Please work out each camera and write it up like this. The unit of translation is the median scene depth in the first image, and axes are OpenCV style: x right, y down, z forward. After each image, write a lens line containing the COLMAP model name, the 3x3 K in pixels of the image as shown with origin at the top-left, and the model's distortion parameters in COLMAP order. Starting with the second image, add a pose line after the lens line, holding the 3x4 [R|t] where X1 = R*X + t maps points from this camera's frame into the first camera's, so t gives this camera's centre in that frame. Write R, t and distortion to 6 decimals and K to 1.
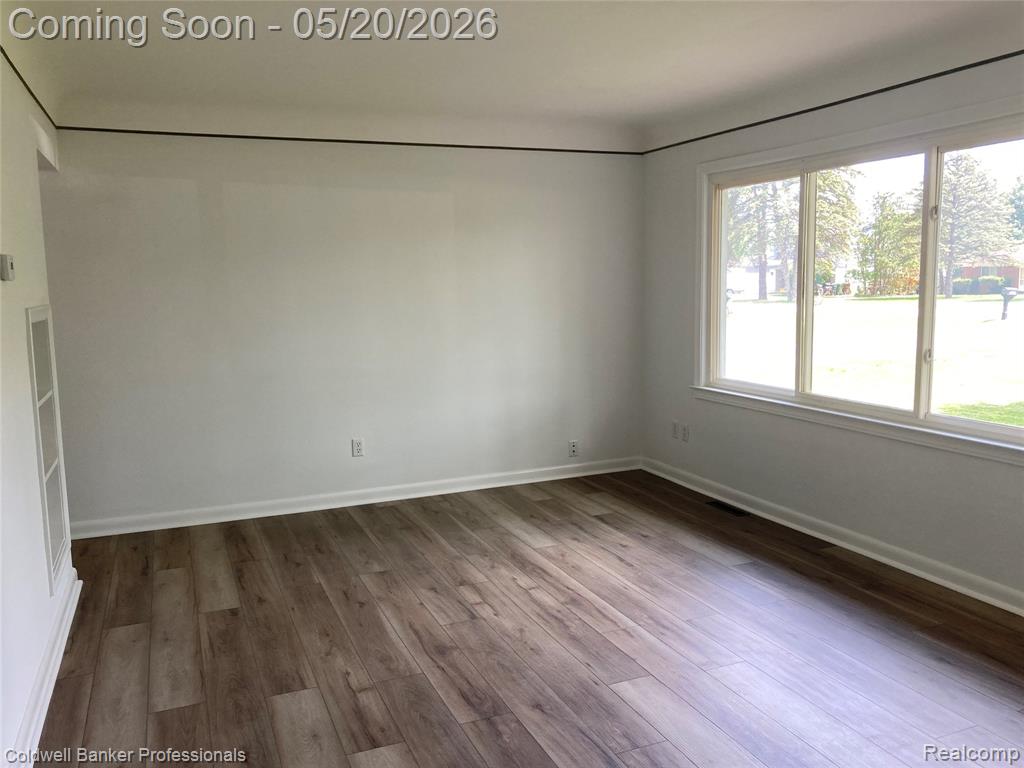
lens RADIAL K [[840.4, 0, 506.2], [0, 840.4, 379.1], [0, 0, 1]] dist [0.018685, -0.017094]
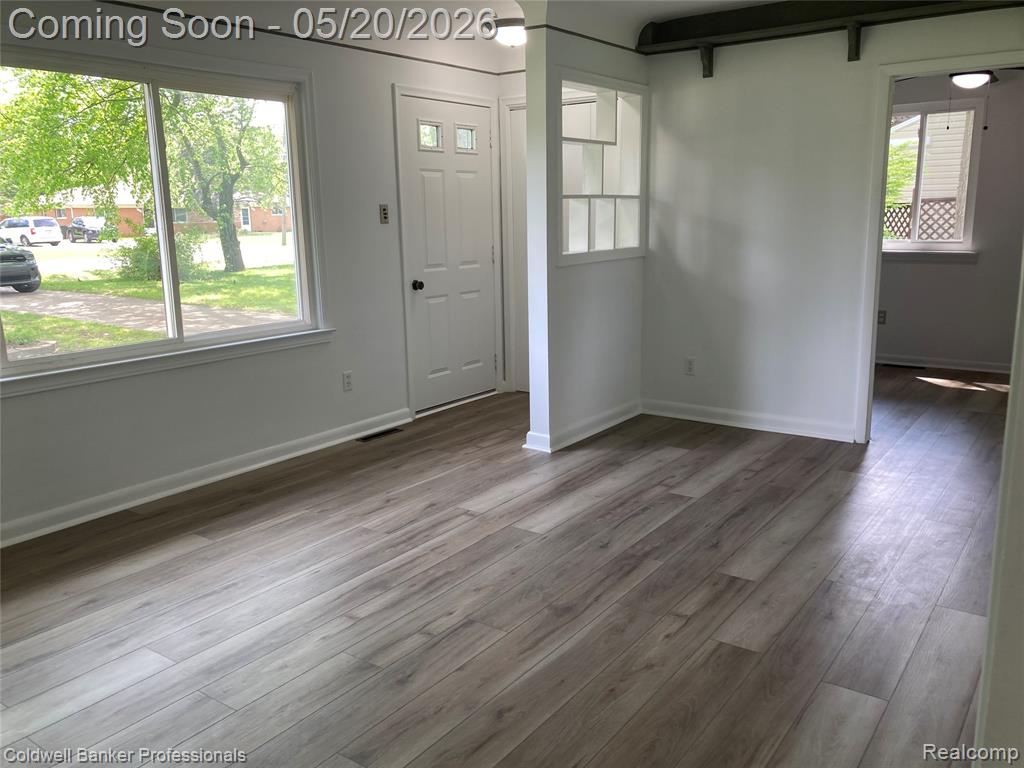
lens RADIAL K [[840.4, 0, 506.2], [0, 840.4, 379.1], [0, 0, 1]] dist [0.018685, -0.017094]
pose [[-0.524861, -0.139501, 0.839678, -0.592871], [0.129729, 0.961844, 0.240888, -0.109228], [-0.841244, 0.235364, -0.486737, 1.108829]]
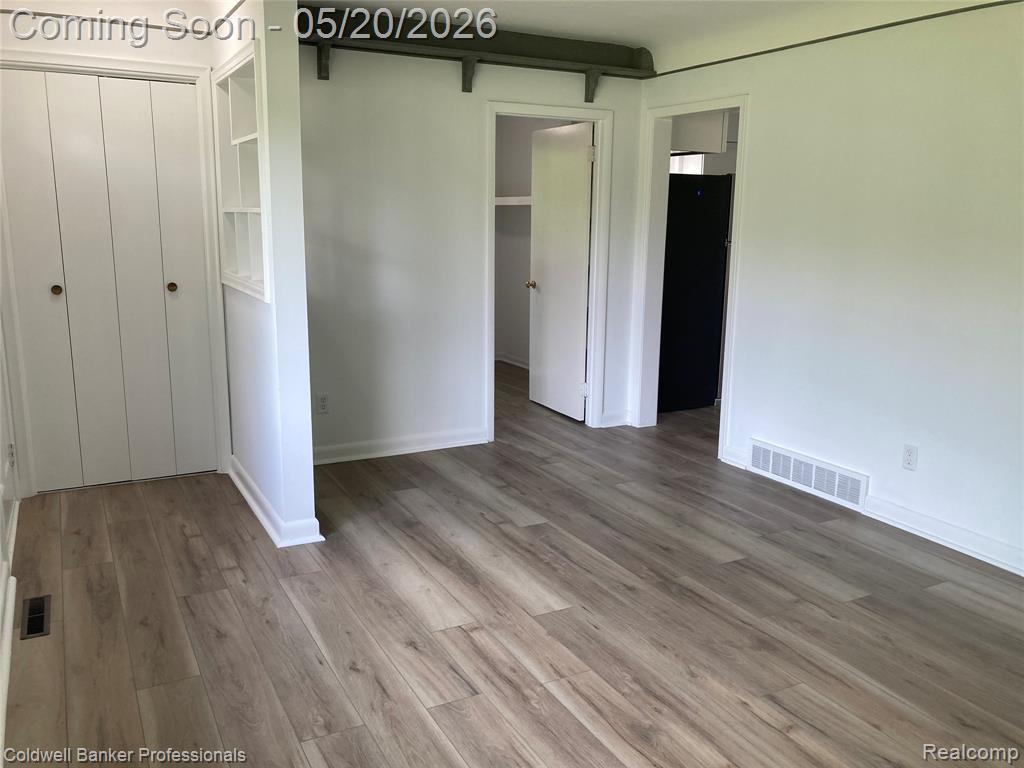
lens RADIAL K [[872.9, 0, 523.1], [0, 872.9, 387.7], [0, 0, 1]] dist [0.034229, -0.005965]
pose [[-0.992061, 0.027276, -0.122768, 0.215783], [-0.013502, 0.947453, 0.319610, -0.170048], [0.125034, 0.318730, -0.939562, 1.348519]]
